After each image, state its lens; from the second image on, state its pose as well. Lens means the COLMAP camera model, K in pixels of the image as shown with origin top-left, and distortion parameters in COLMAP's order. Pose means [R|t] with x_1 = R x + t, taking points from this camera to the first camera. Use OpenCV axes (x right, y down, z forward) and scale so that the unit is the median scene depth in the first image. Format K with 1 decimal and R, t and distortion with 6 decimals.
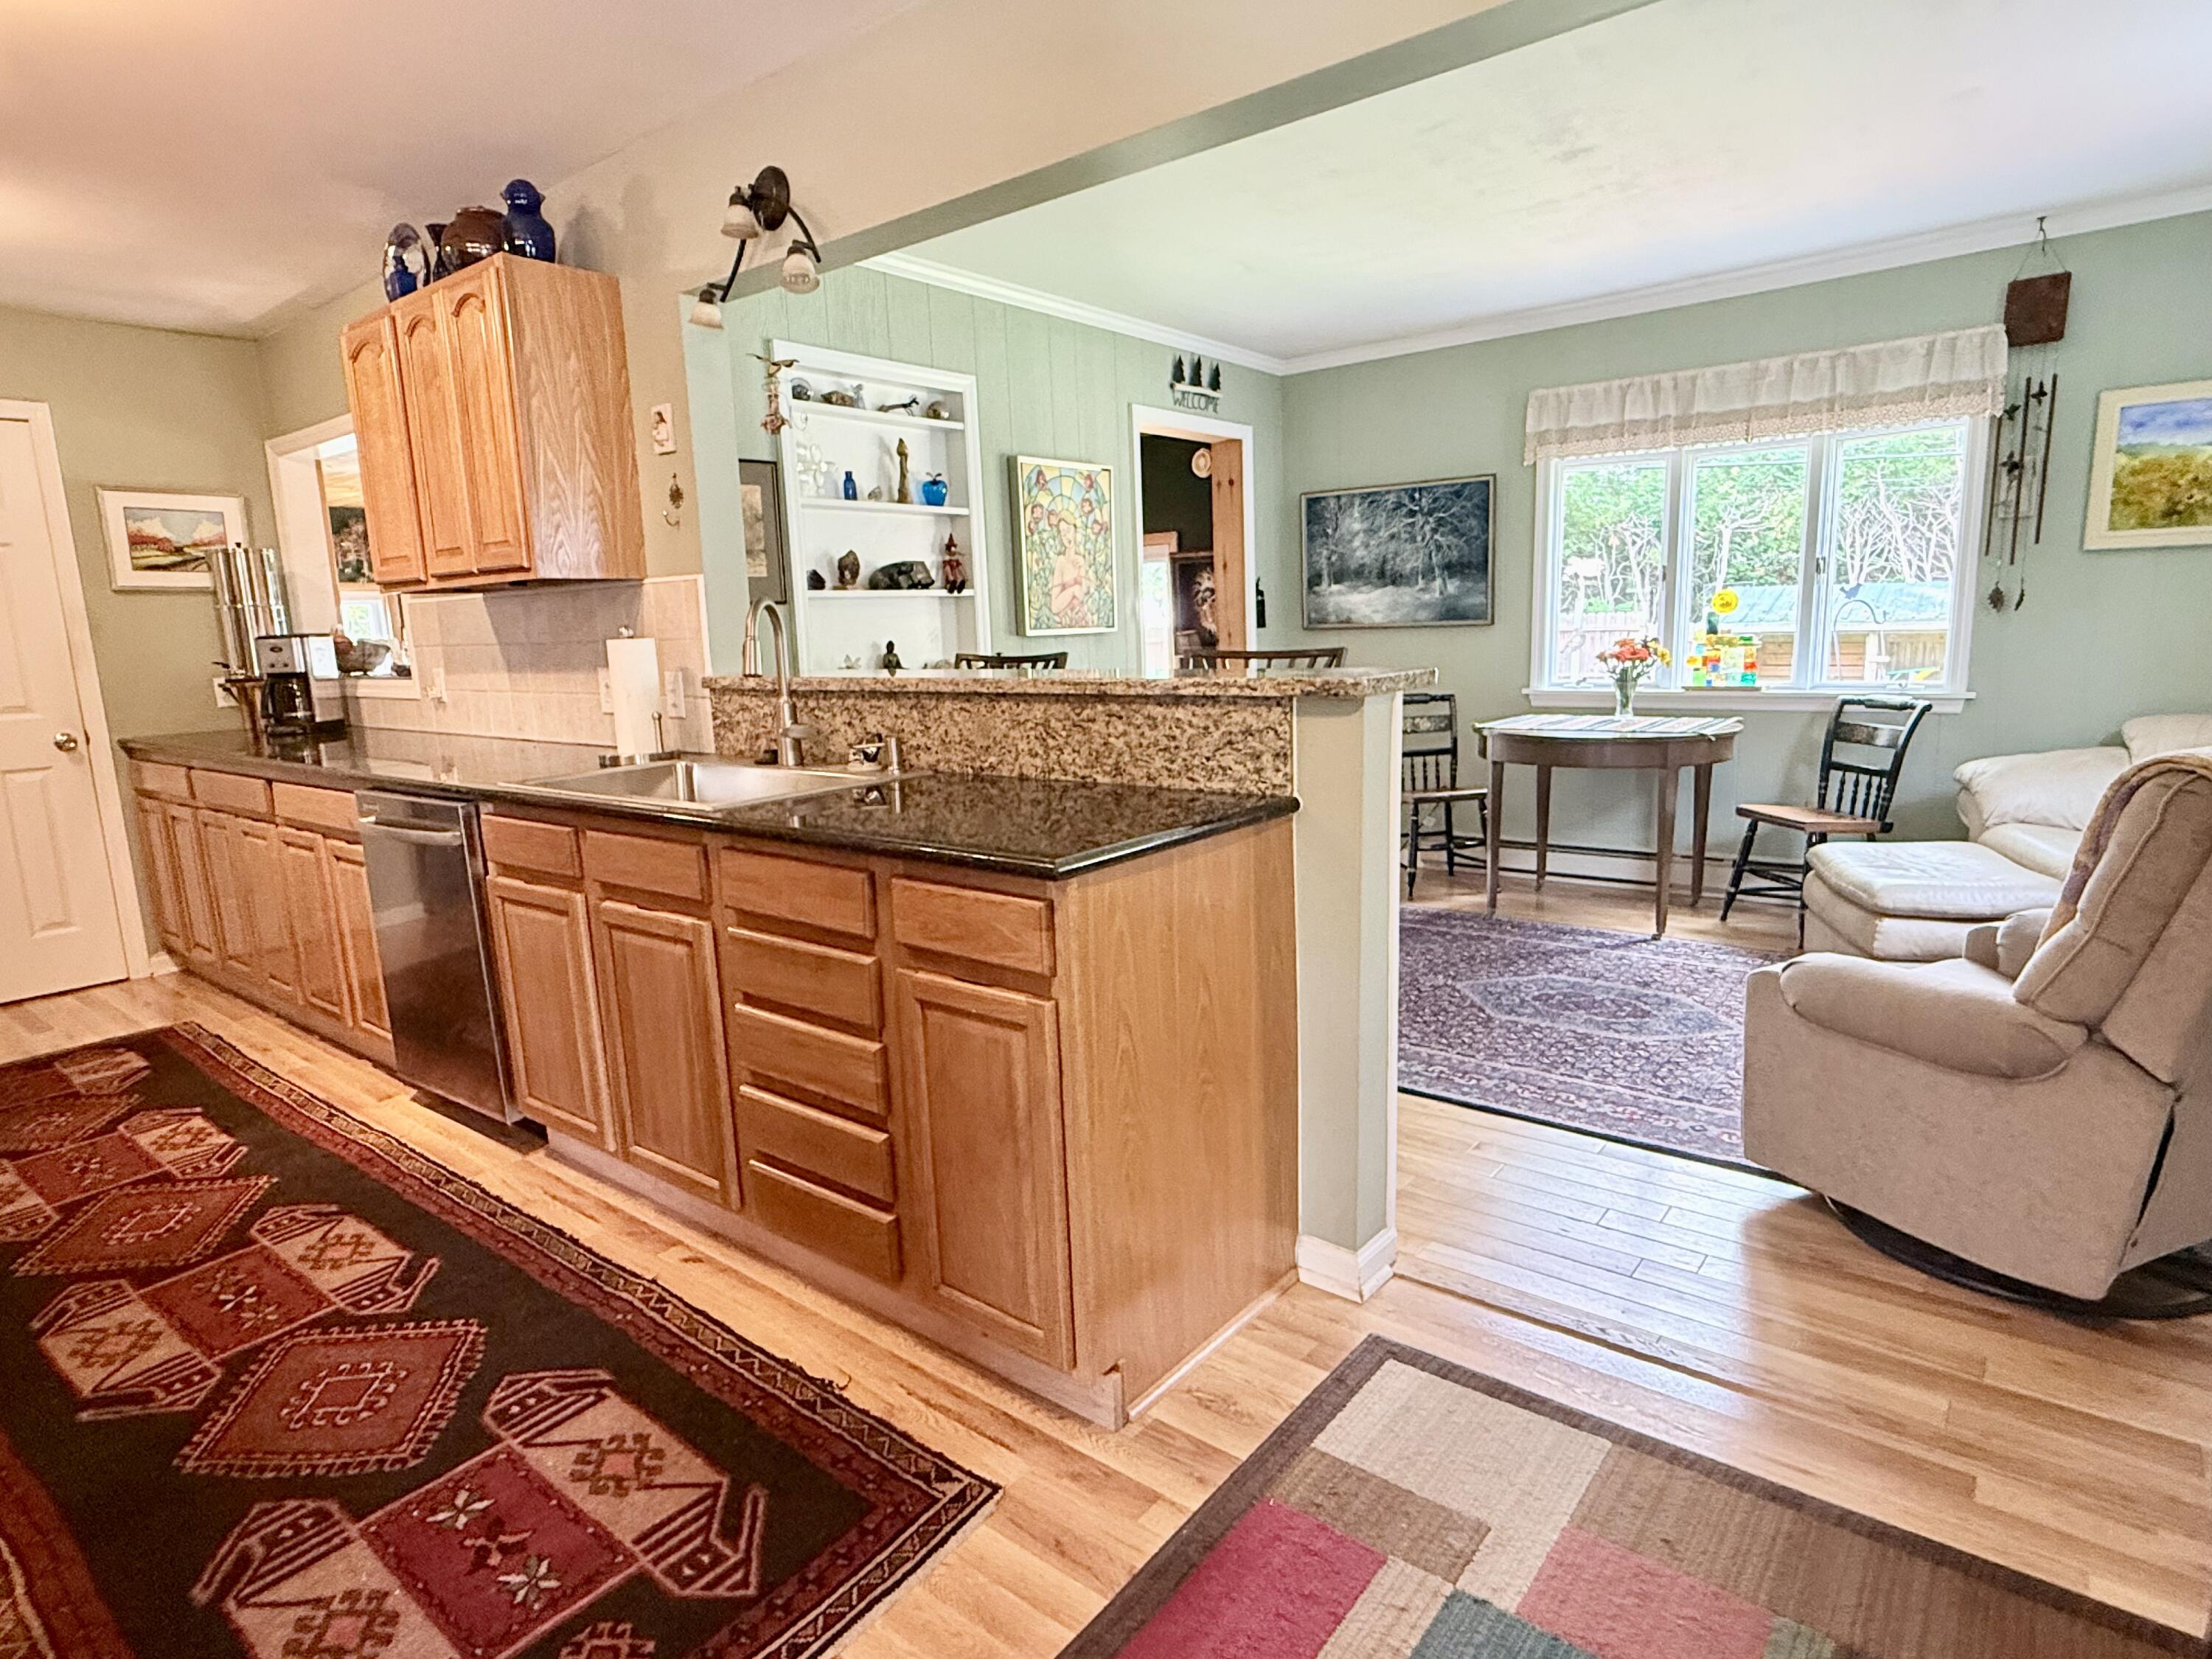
lens RADIAL K [[1208.6, 0, 1096.5], [0, 1208.6, 833.7], [0, 0, 1]] dist [0.002671, -0.000962]
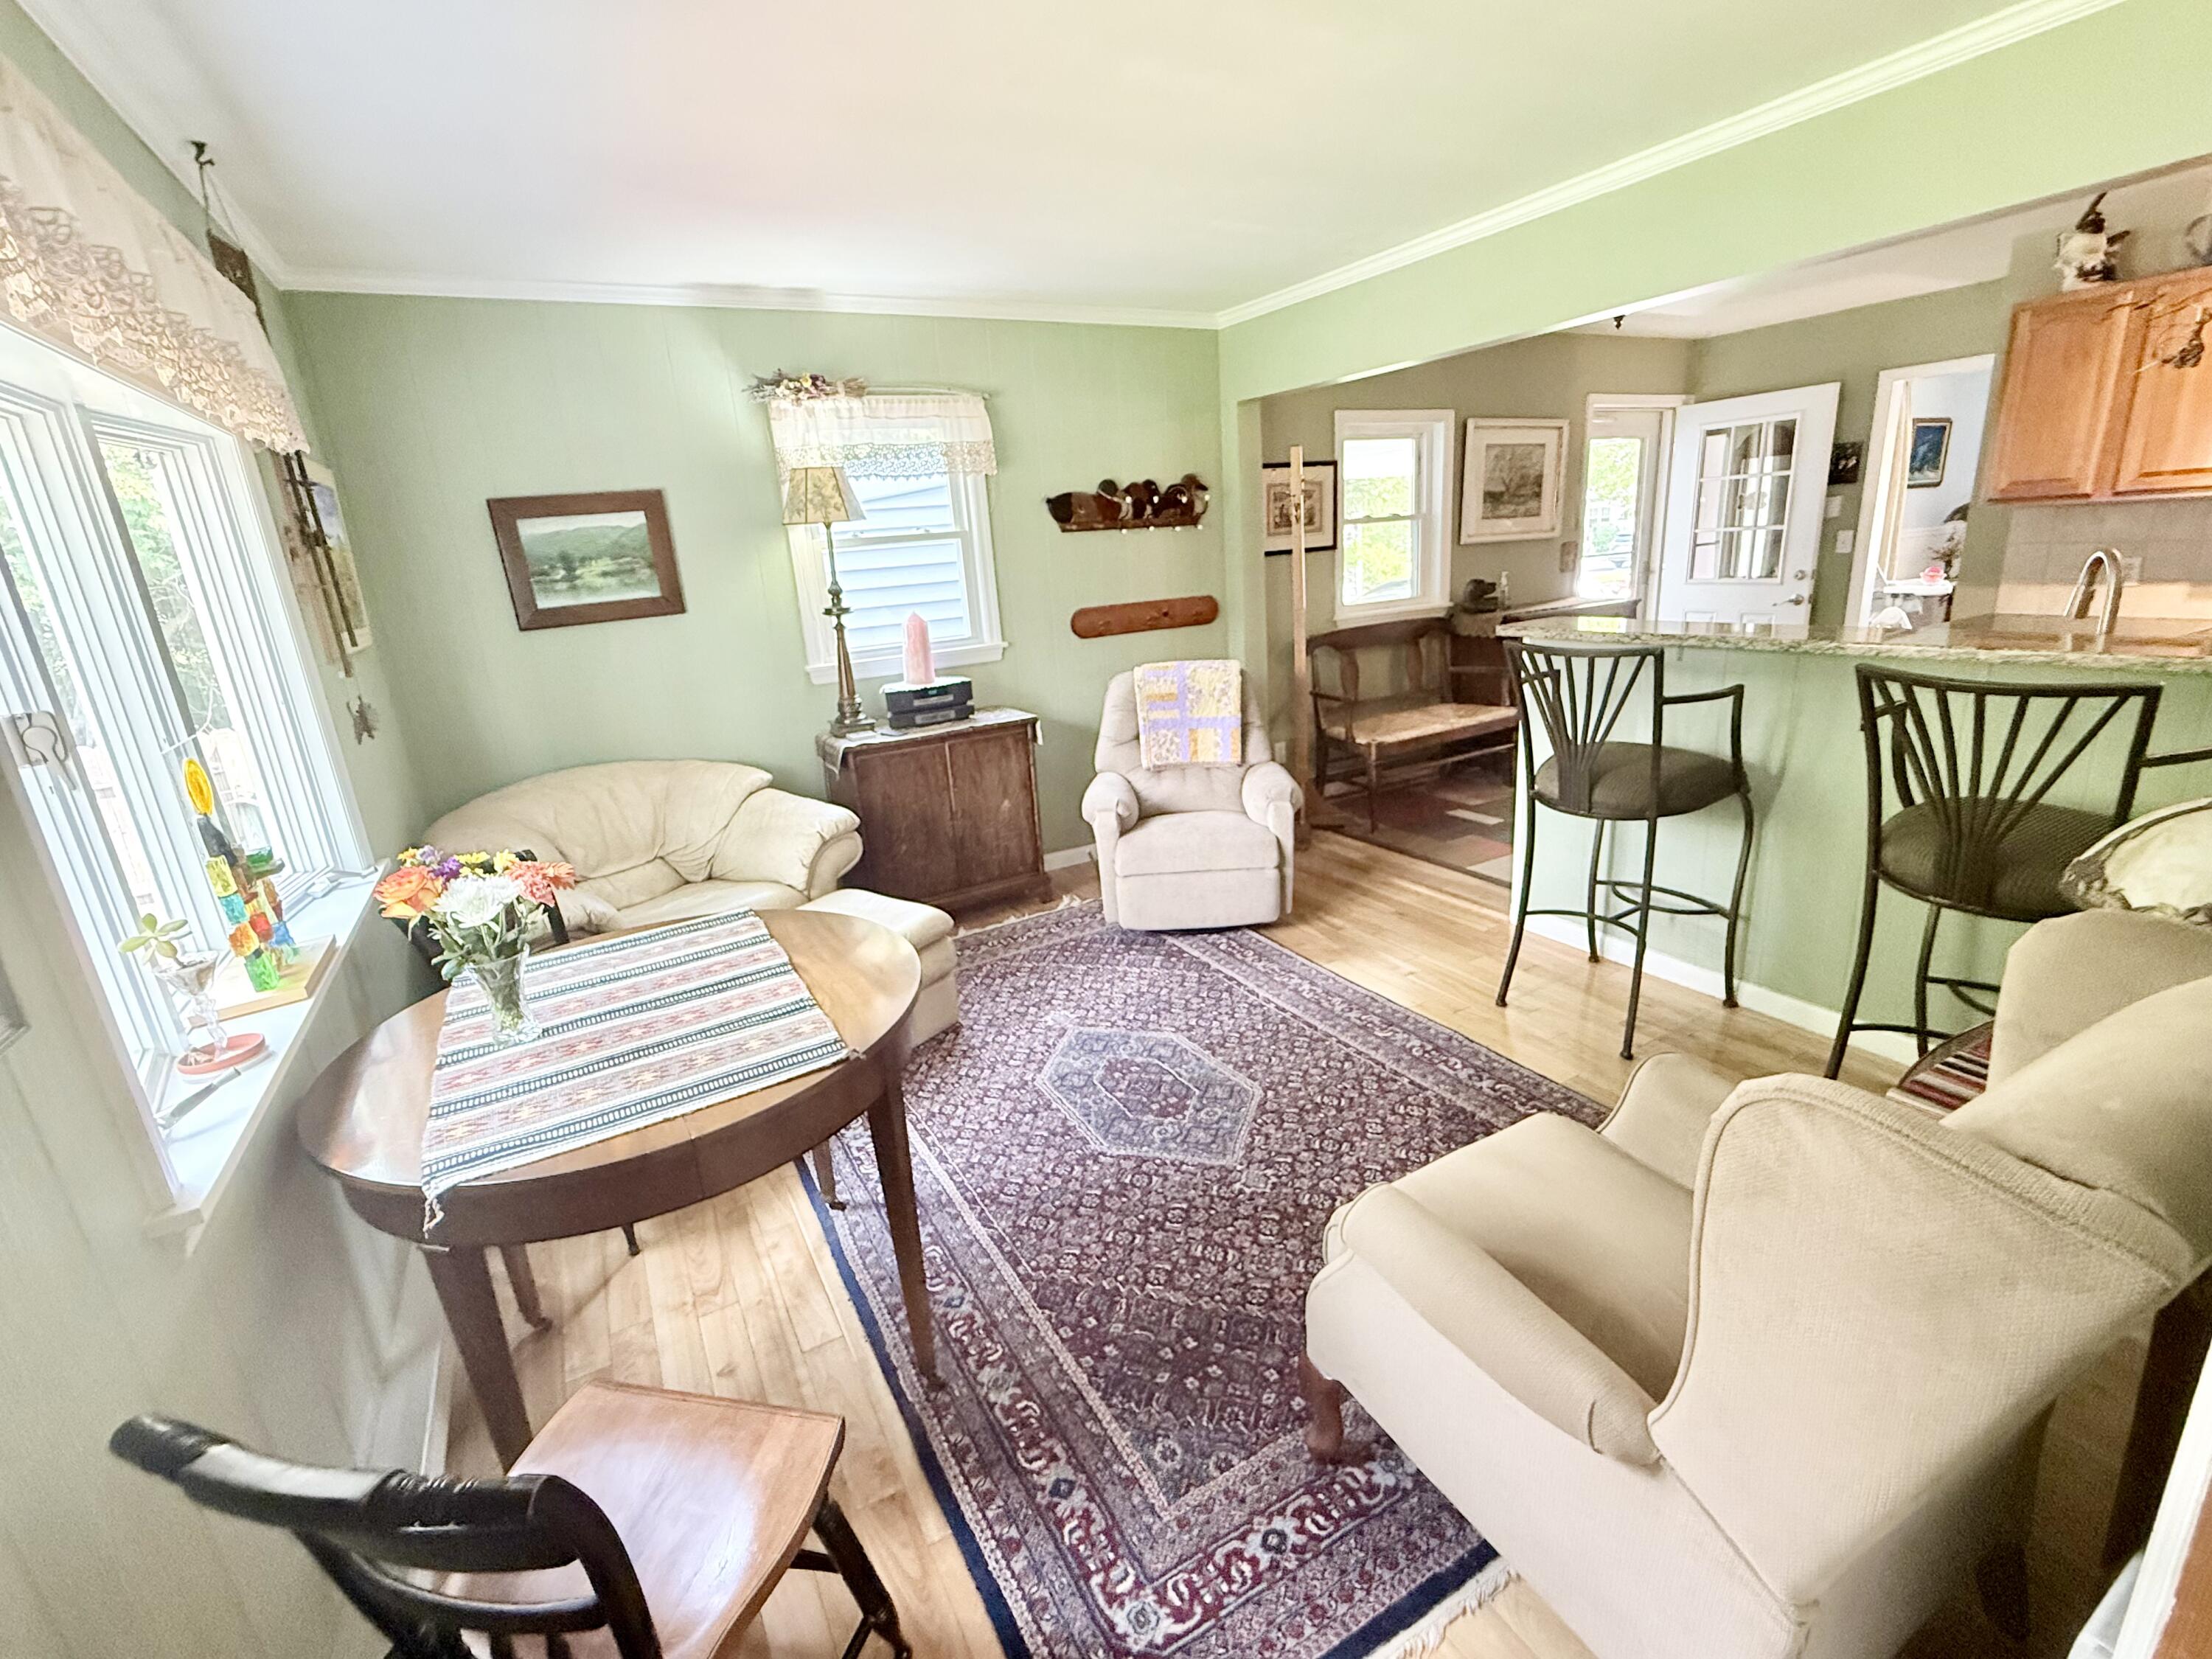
lens RADIAL K [[983.3, 0, 1121.7], [0, 983.3, 826.9], [0, 0, 1]] dist [-0.000133, 0.000071]
pose [[-0.928260, -0.005835, 0.371885, 0.122588], [0.161868, 0.893880, 0.418064, -0.284701], [-0.334860, 0.448269, -0.828809, 1.259758]]
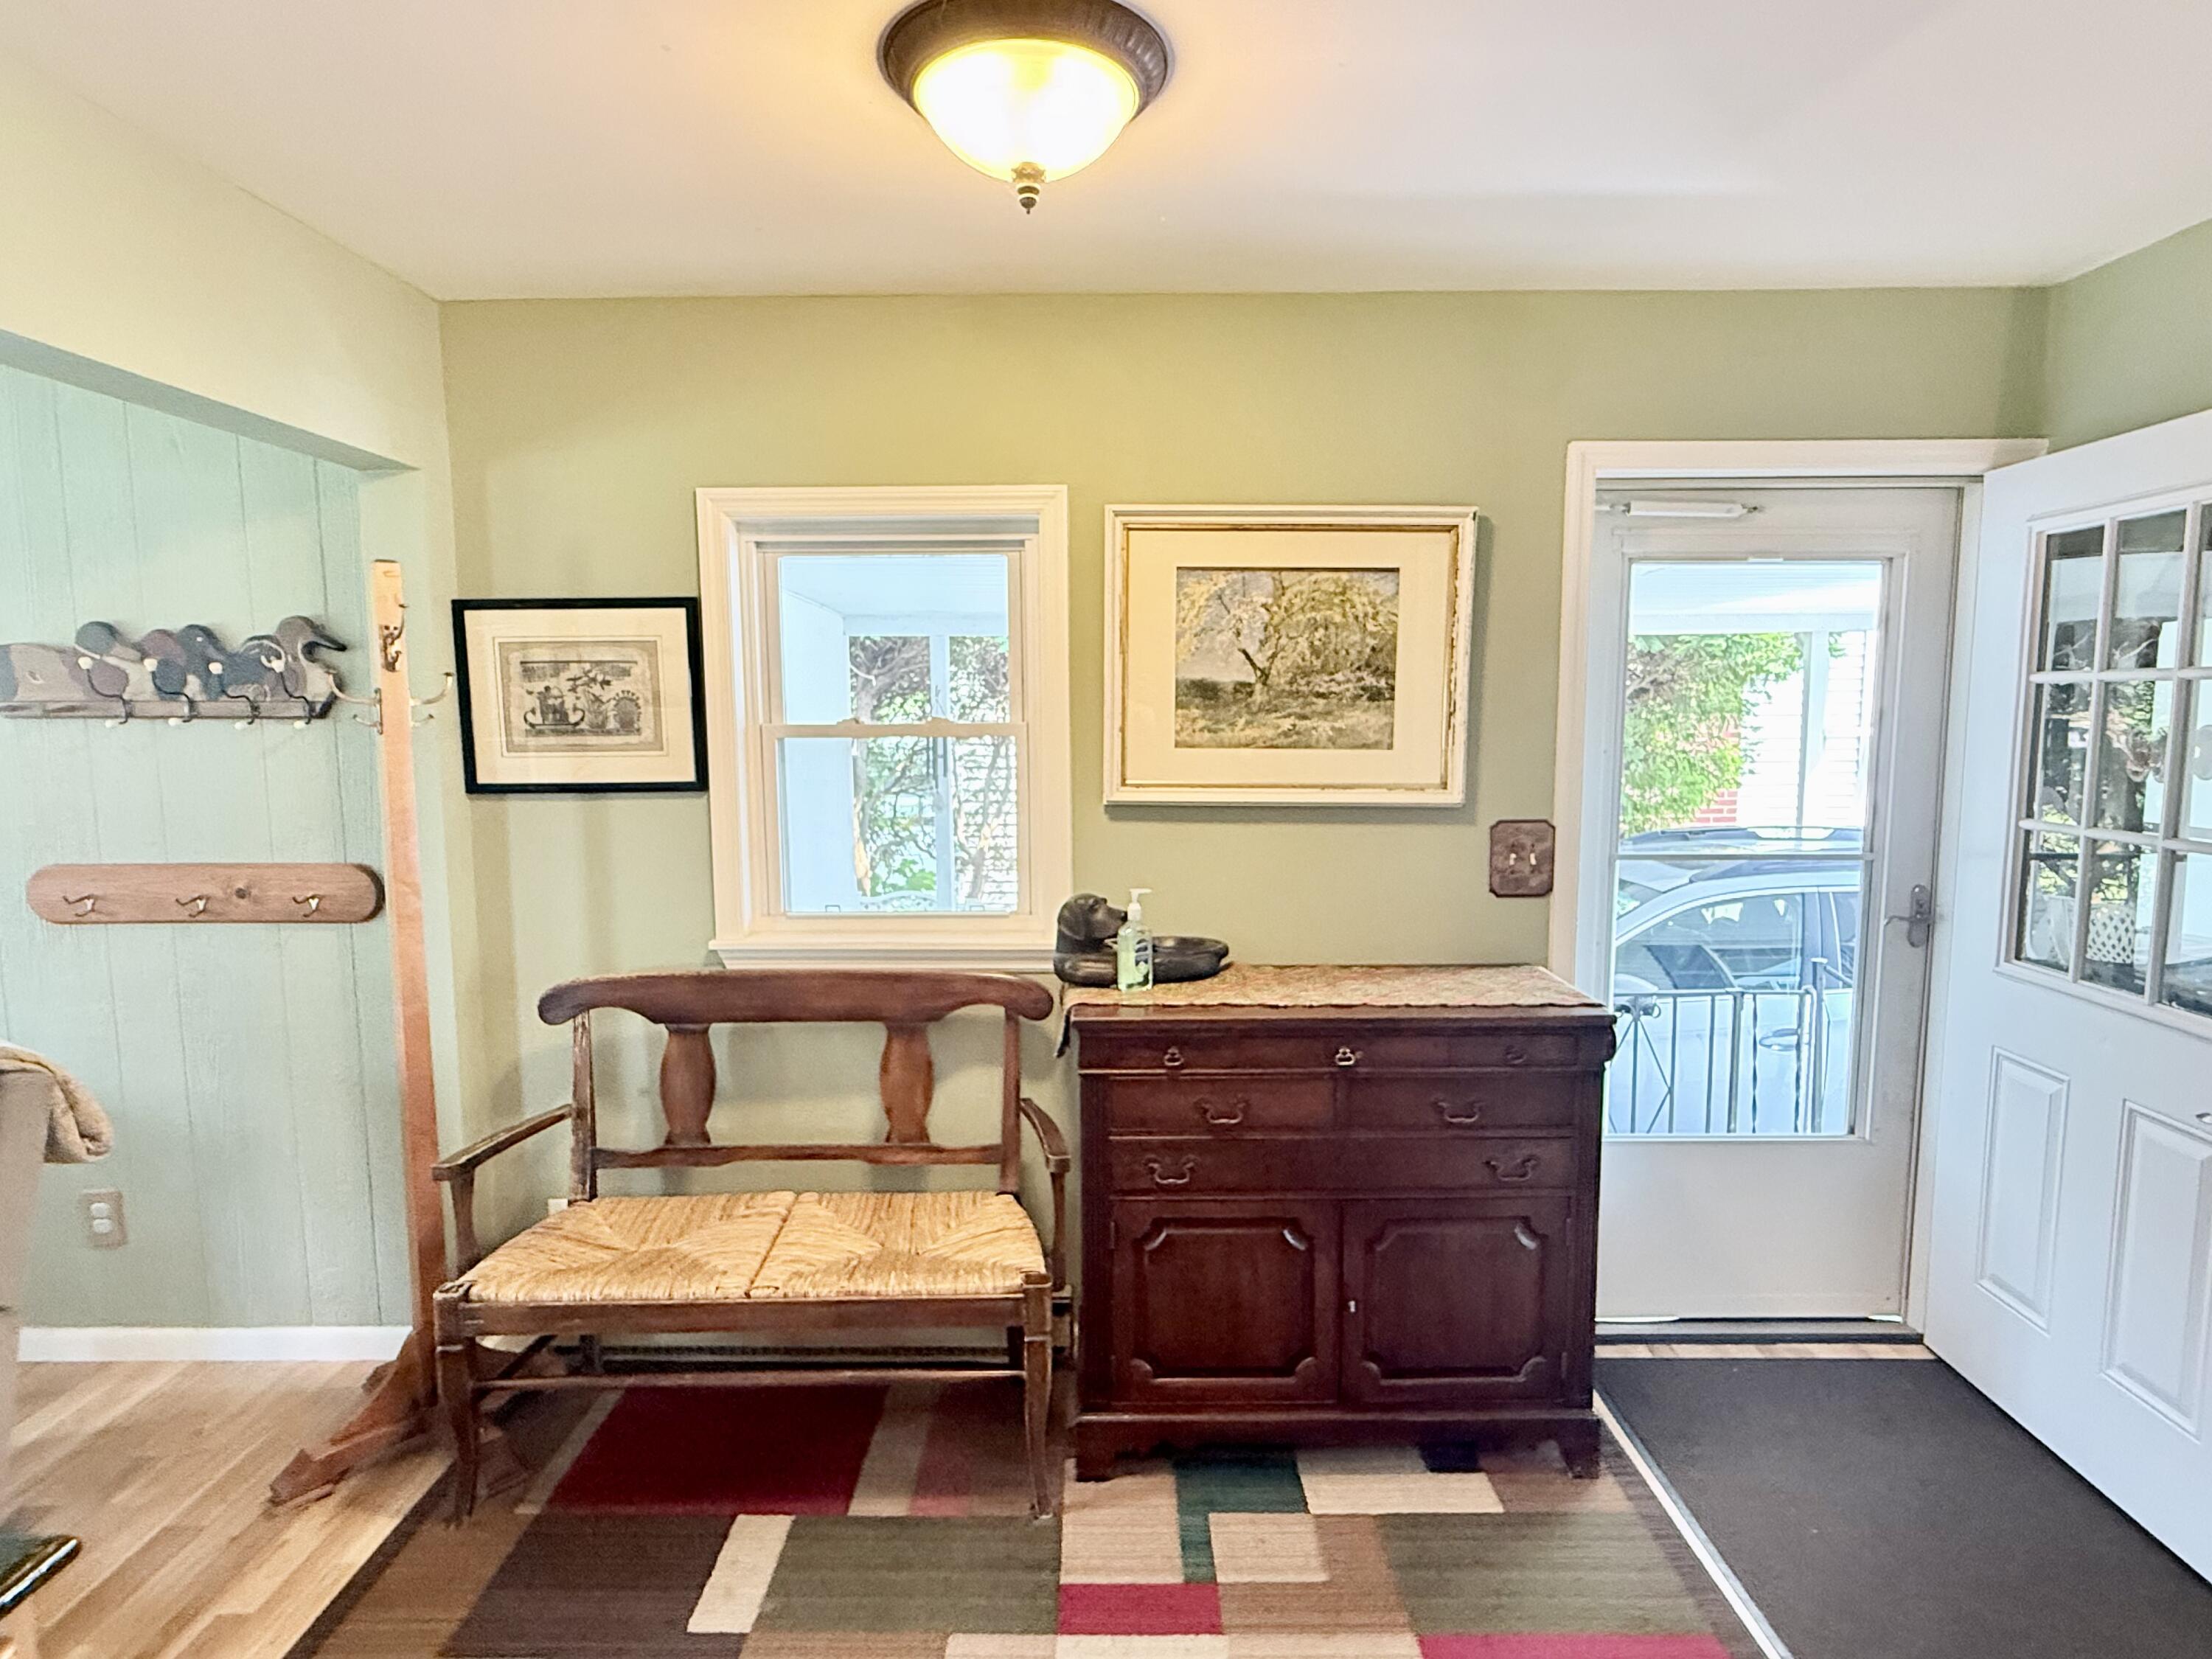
lens RADIAL K [[1208.6, 0, 1113.0], [0, 1208.6, 827.4], [0, 0, 1]] dist [0.002671, -0.000962]
pose [[-0.628466, -0.039653, 0.776826, -0.283374], [0.162927, 0.969835, 0.181315, -0.116962], [-0.760582, 0.240516, -0.603048, 0.315109]]
